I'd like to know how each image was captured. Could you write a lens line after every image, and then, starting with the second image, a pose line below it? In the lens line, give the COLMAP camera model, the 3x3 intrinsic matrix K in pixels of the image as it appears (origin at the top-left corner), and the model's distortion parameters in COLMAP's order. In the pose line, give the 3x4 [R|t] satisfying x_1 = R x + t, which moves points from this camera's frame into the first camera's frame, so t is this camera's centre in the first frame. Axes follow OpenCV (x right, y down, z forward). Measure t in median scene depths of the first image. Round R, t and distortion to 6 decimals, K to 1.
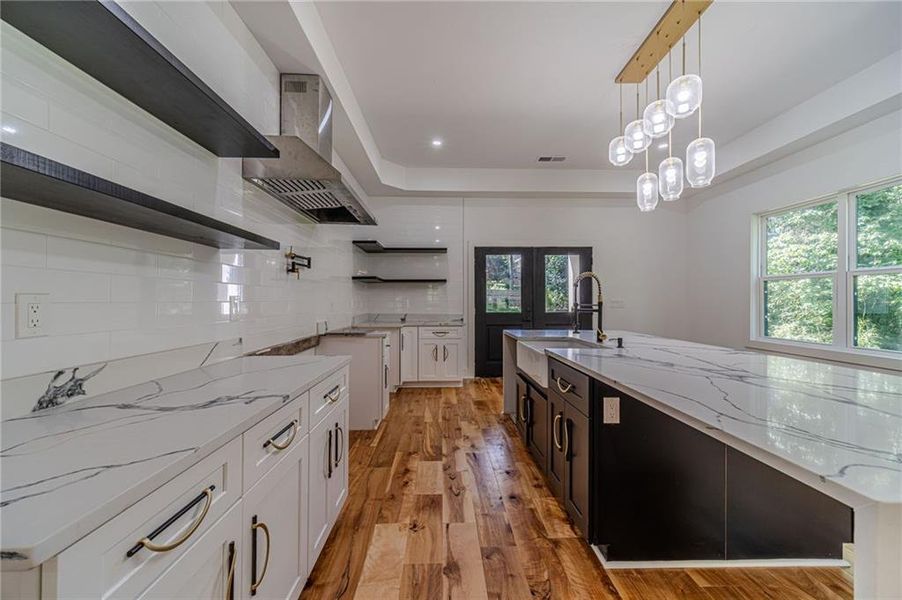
lens RADIAL K [[355.3, 0, 451.2], [0, 355.3, 298.8], [0, 0, 1]] dist [0.002590, -0.000112]
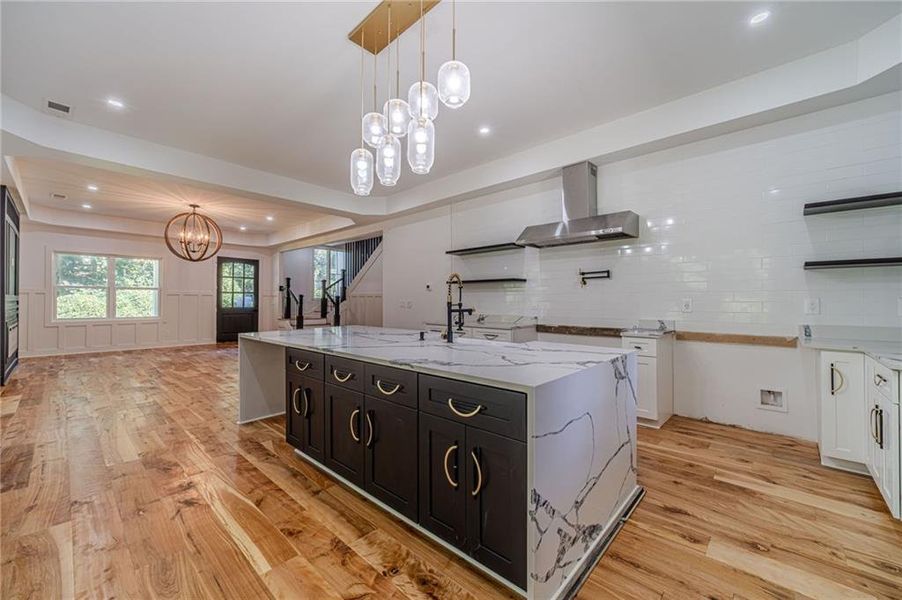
lens RADIAL K [[354.0, 0, 459.9], [0, 354.0, 299.7], [0, 0, 1]] dist [0.002710, -0.000220]
pose [[-0.688783, -0.004556, -0.724954, 1.085708], [0.000846, 0.999975, -0.007088, 0.008616], [0.724967, -0.005496, -0.688761, 1.642851]]
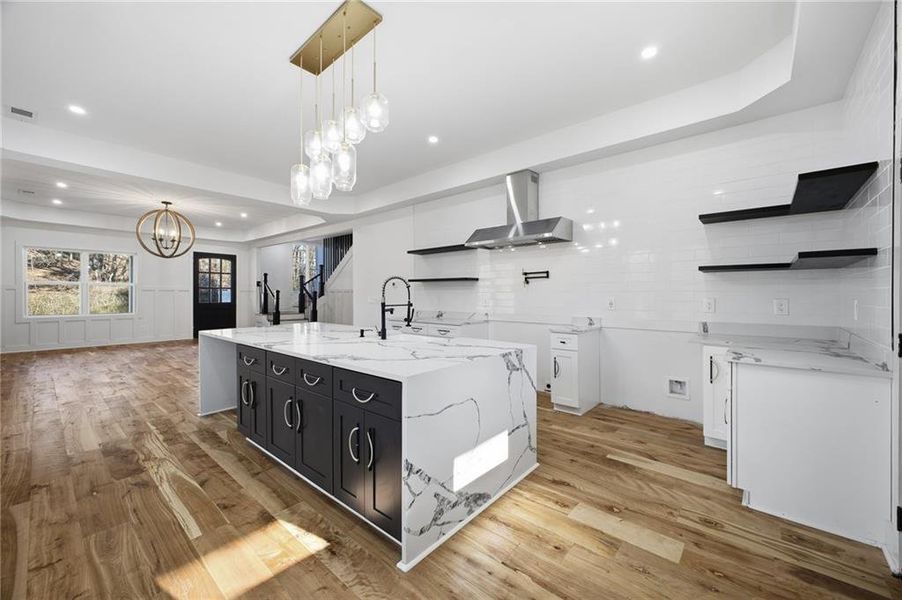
lens RADIAL K [[351.3, 0, 451.6], [0, 351.3, 297.0], [0, 0, 1]] dist [0.012239, -0.003457]
pose [[-0.672210, 0.003035, -0.740354, 1.055501], [0.002171, 0.999995, 0.002129, -0.010437], [0.740357, -0.000176, -0.672214, 1.822984]]
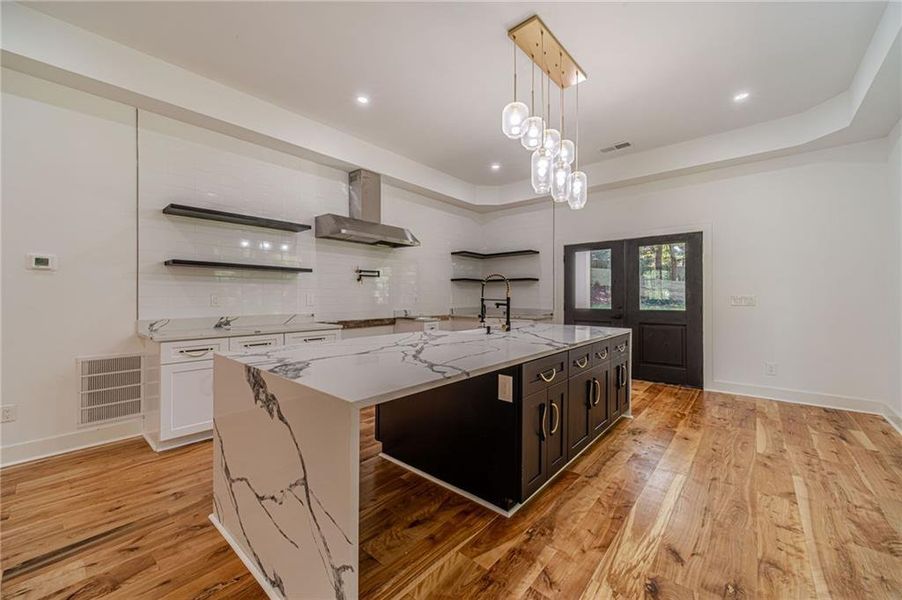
lens RADIAL K [[352.8, 0, 451.0], [0, 352.8, 300.0], [0, 0, 1]] dist [-0.002050, -0.000037]
pose [[0.738183, 0.006171, -0.674573, 1.047877], [0.002838, 0.999921, 0.012253, 0.002449], [0.674595, -0.010959, 0.738107, 0.003250]]
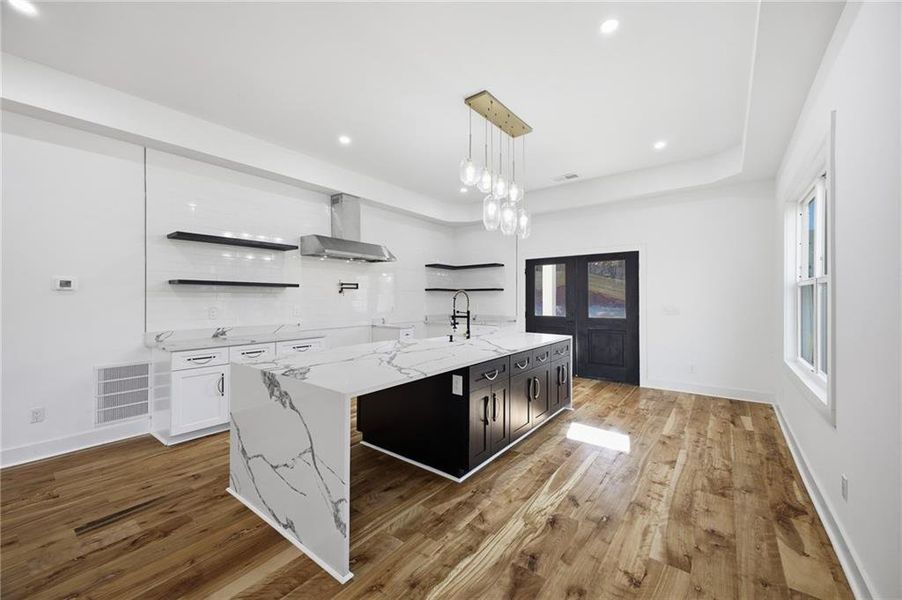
lens RADIAL K [[355.3, 0, 451.2], [0, 355.3, 298.8], [0, 0, 1]] dist [0.002590, -0.000112]
pose [[0.776455, 0.000503, -0.630172, 1.234533], [0.003997, 0.999976, 0.005723, -0.047157], [0.630160, -0.006962, 0.776434, -0.146059]]
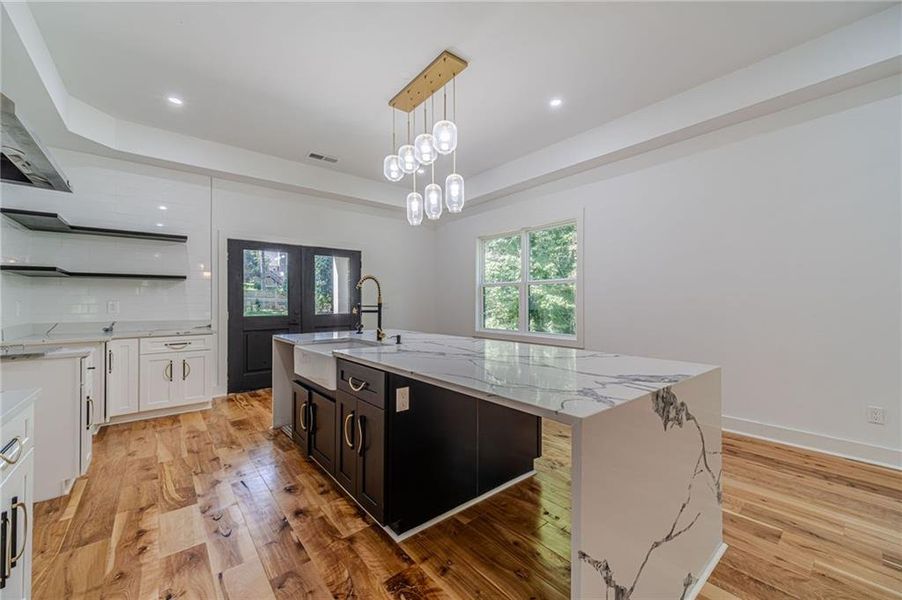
lens RADIAL K [[354.0, 0, 459.9], [0, 354.0, 299.7], [0, 0, 1]] dist [0.002710, -0.000220]
pose [[0.778585, 0.000868, 0.627538, -0.064864], [0.000656, 0.999997, -0.002197, -0.000047], [-0.627539, 0.002122, 0.778583, 0.006224]]
